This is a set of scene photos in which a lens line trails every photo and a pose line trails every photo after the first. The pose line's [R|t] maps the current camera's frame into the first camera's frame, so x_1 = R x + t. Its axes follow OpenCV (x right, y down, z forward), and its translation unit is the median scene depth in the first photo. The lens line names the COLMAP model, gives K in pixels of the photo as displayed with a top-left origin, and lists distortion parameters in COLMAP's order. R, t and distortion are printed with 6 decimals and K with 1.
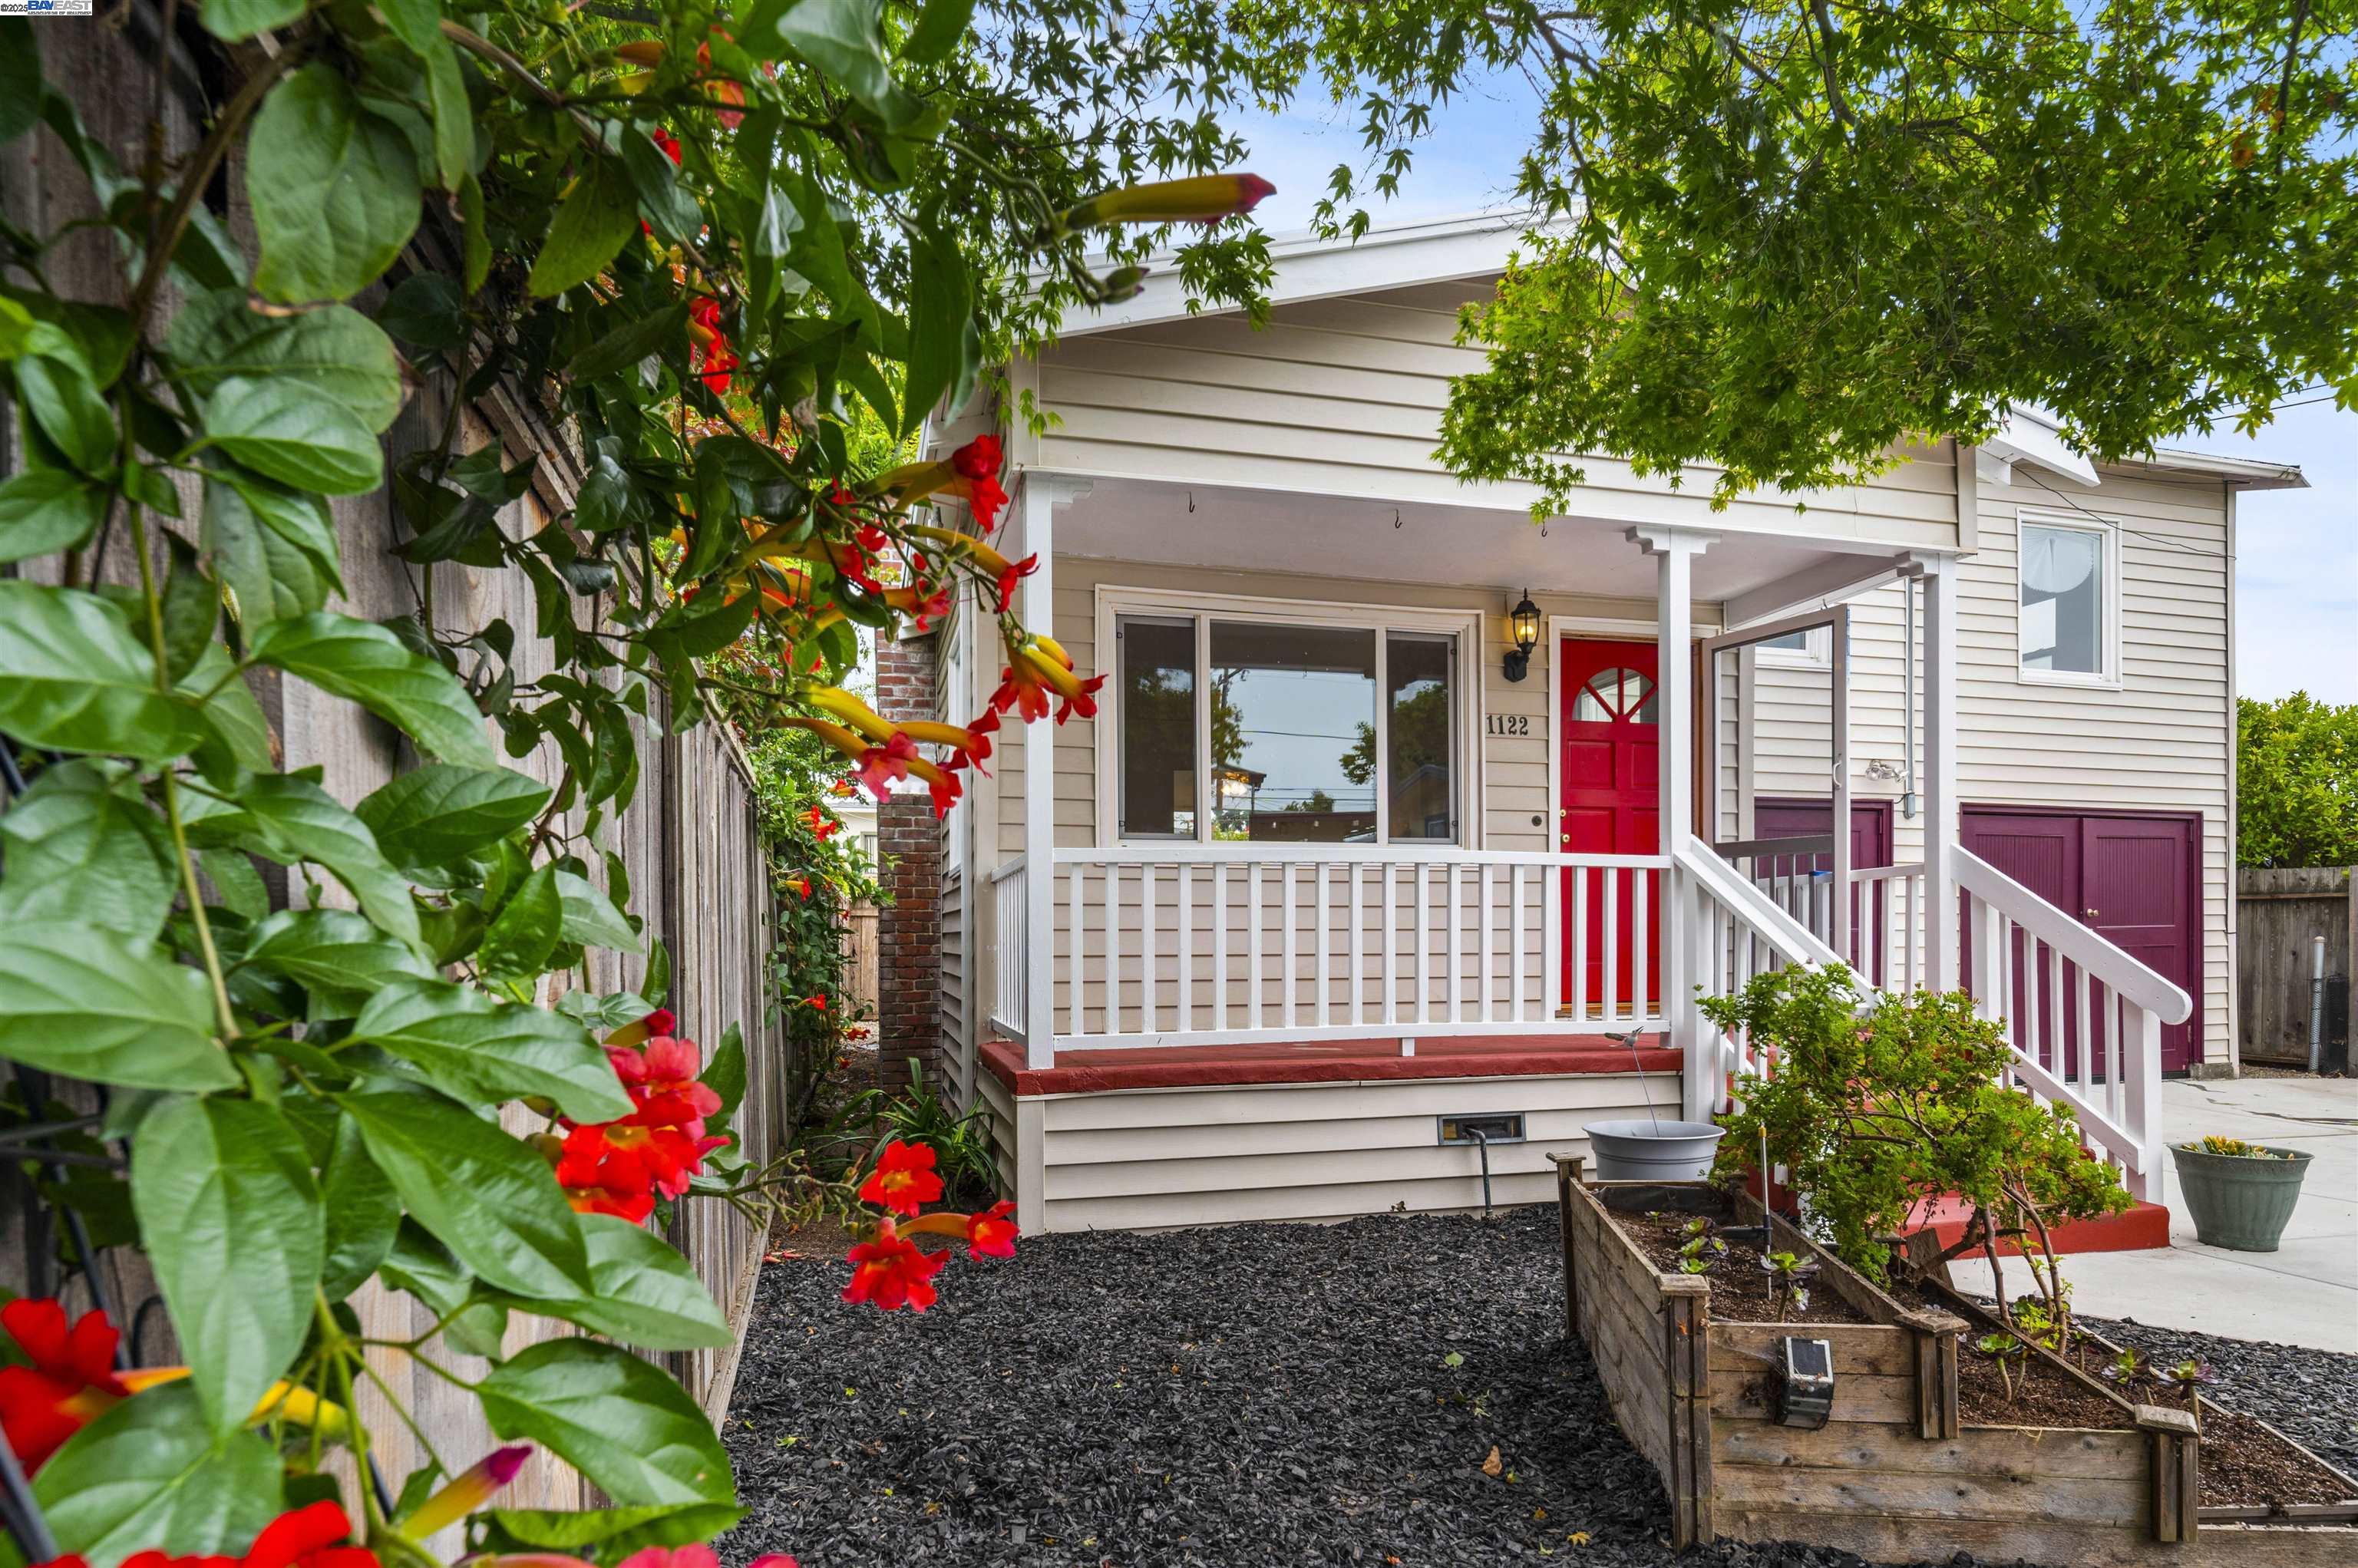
lens RADIAL K [[1267.8, 0, 1187.0], [0, 1267.8, 941.7], [0, 0, 1]] dist [0.000638, -0.001868]
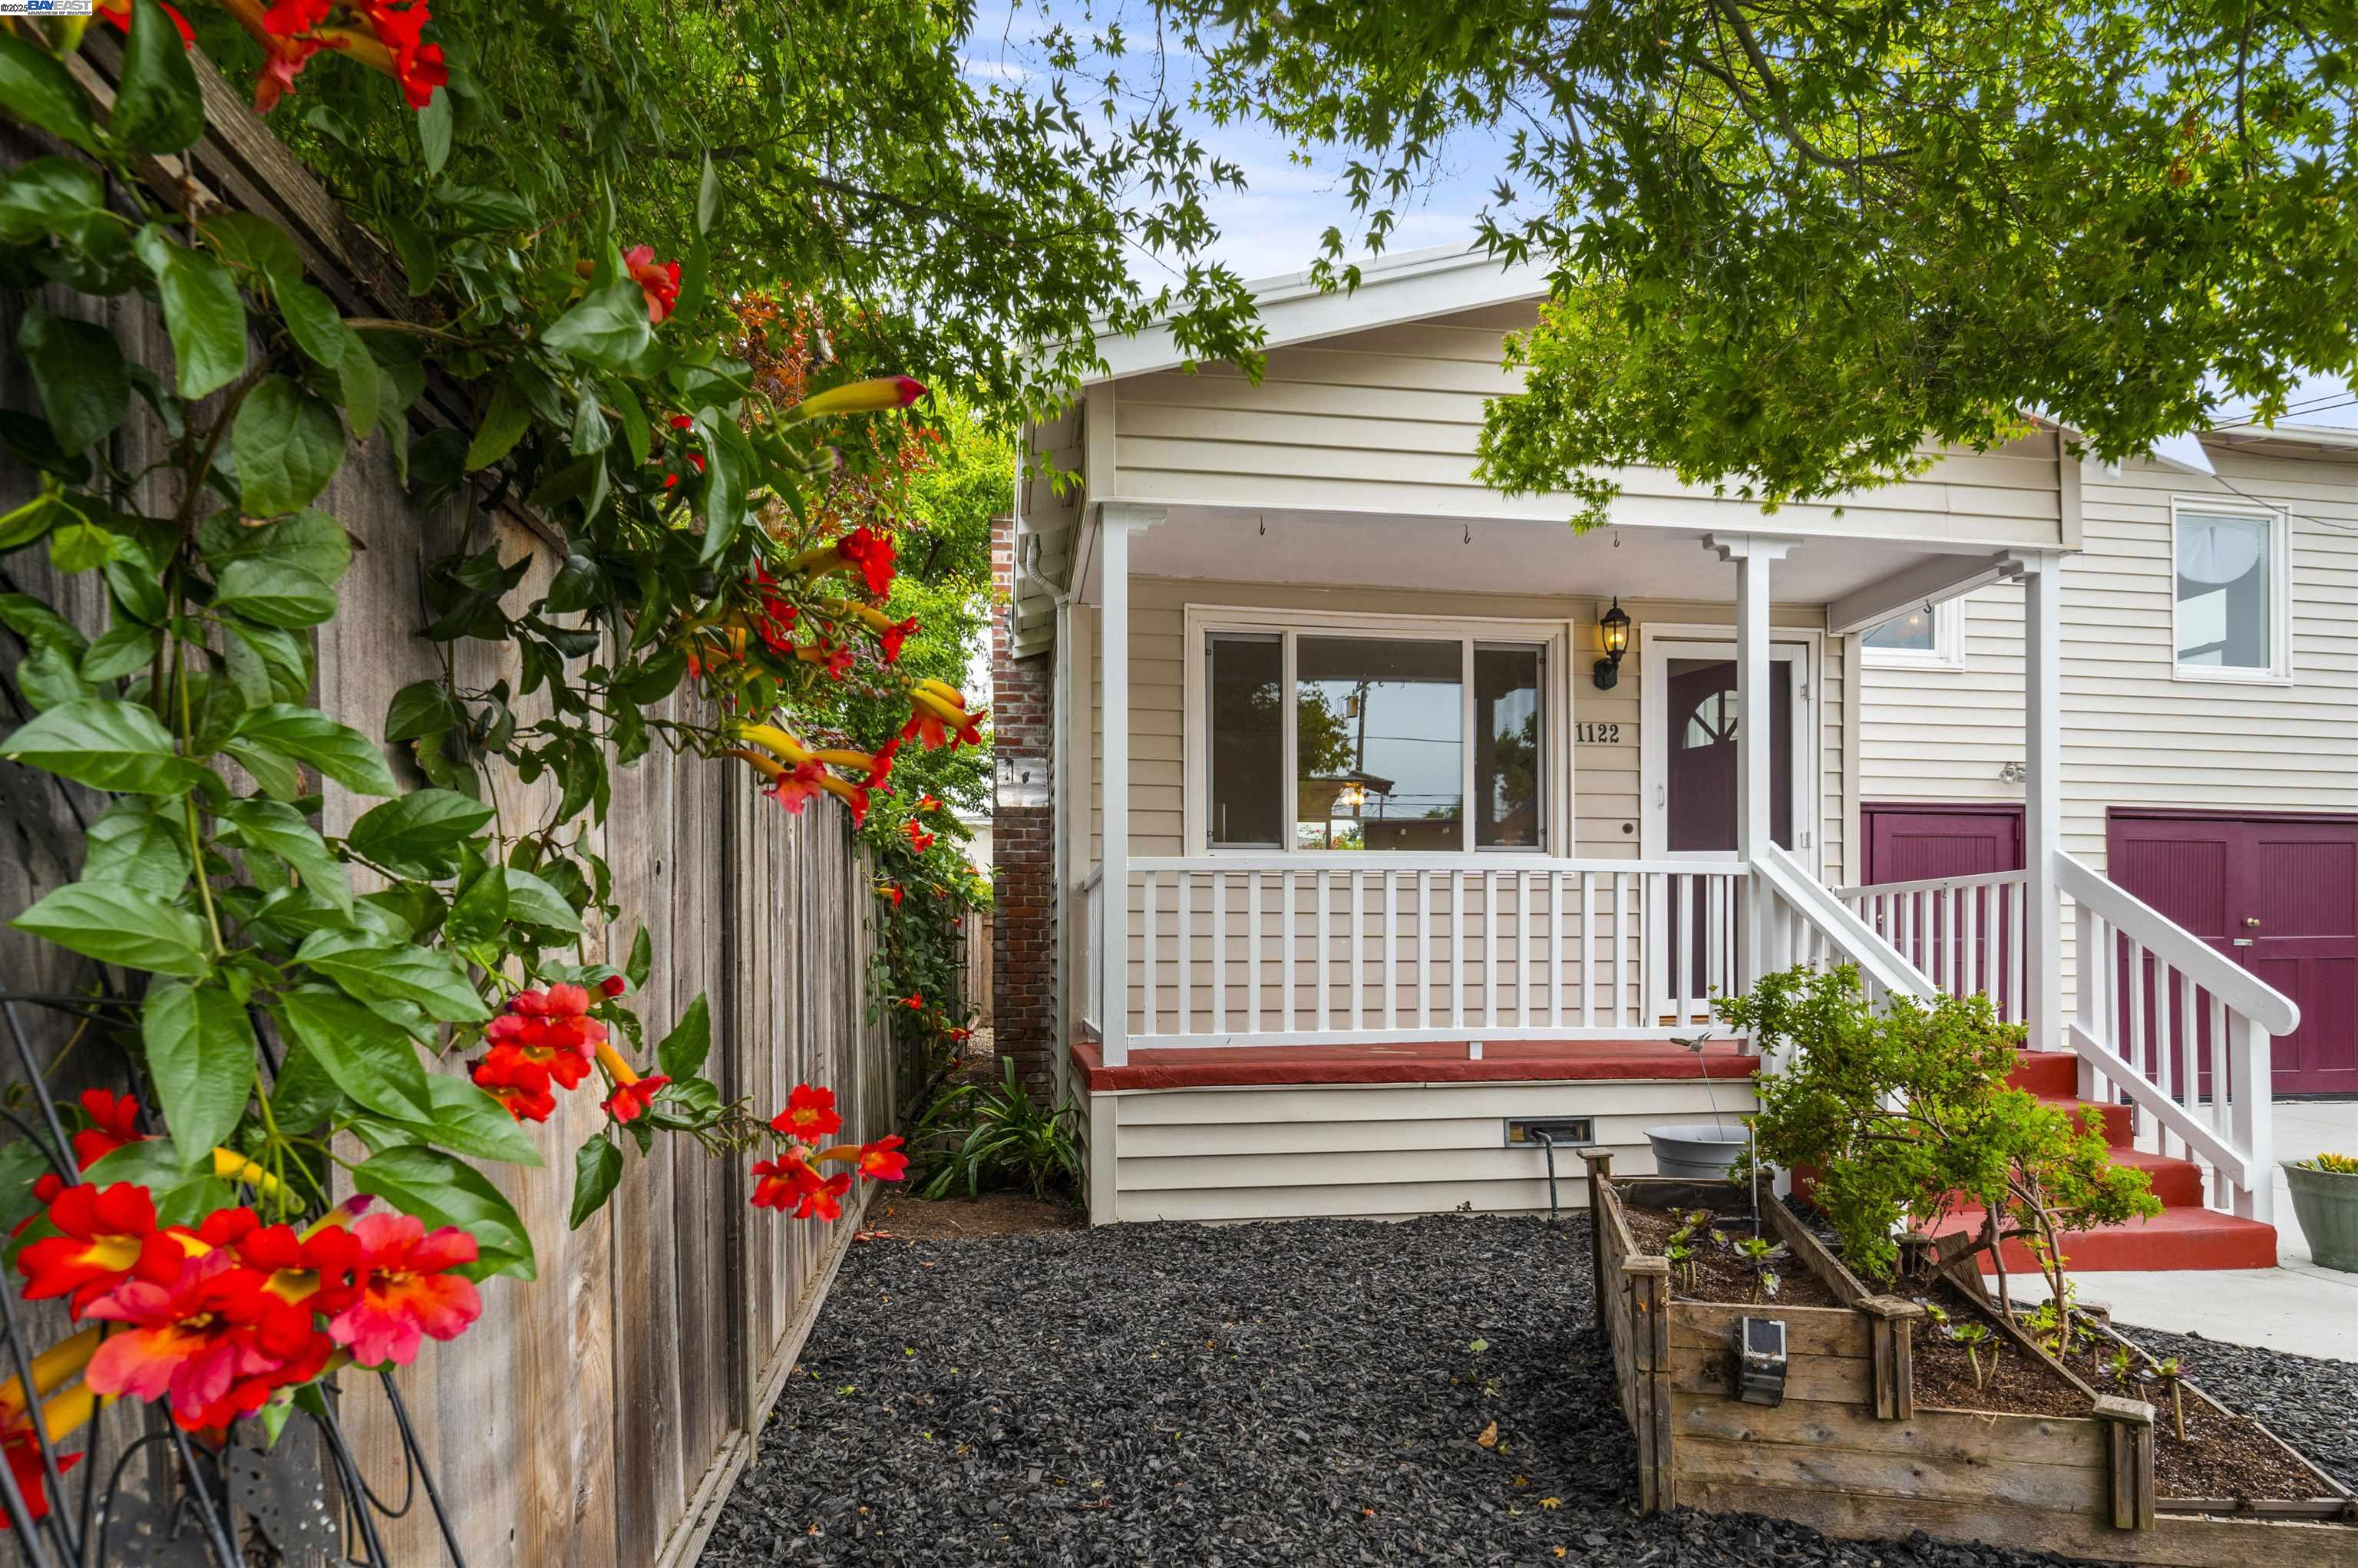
lens RADIAL K [[1267.8, 0, 1187.0], [0, 1267.8, 941.7], [0, 0, 1]] dist [0.000638, -0.001868]
pose [[0.994270, 0.003156, -0.106849, 0.085434], [-0.004034, 0.999960, -0.008004, 0.007626], [0.106820, 0.008389, 0.994243, -0.065751]]
